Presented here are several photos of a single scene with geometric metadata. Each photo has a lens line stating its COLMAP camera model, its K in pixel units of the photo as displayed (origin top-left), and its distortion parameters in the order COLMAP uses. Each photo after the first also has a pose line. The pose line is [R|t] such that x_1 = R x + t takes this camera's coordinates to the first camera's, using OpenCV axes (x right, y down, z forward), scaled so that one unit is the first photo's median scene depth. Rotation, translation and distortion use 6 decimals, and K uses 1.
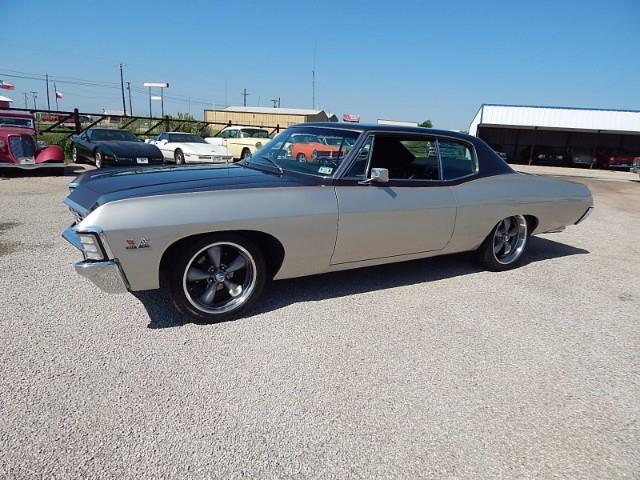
lens RADIAL K [[421.8, 0, 318.1], [0, 421.8, 238.9], [0, 0, 1]] dist [0.001400, -0.008343]
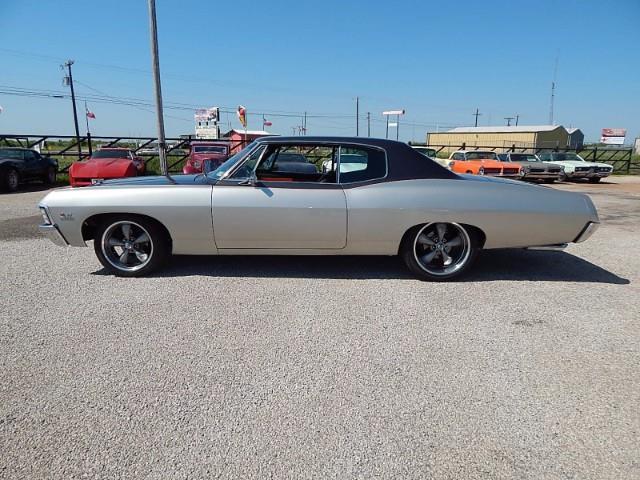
lens RADIAL K [[421.8, 0, 327.0], [0, 421.8, 242.3], [0, 0, 1]] dist [0.001400, -0.008343]
pose [[0.866262, 0.068246, -0.494907, 0.570031], [-0.089810, 0.995760, -0.019887, 0.024239], [0.491452, 0.061675, 0.868718, 0.038562]]
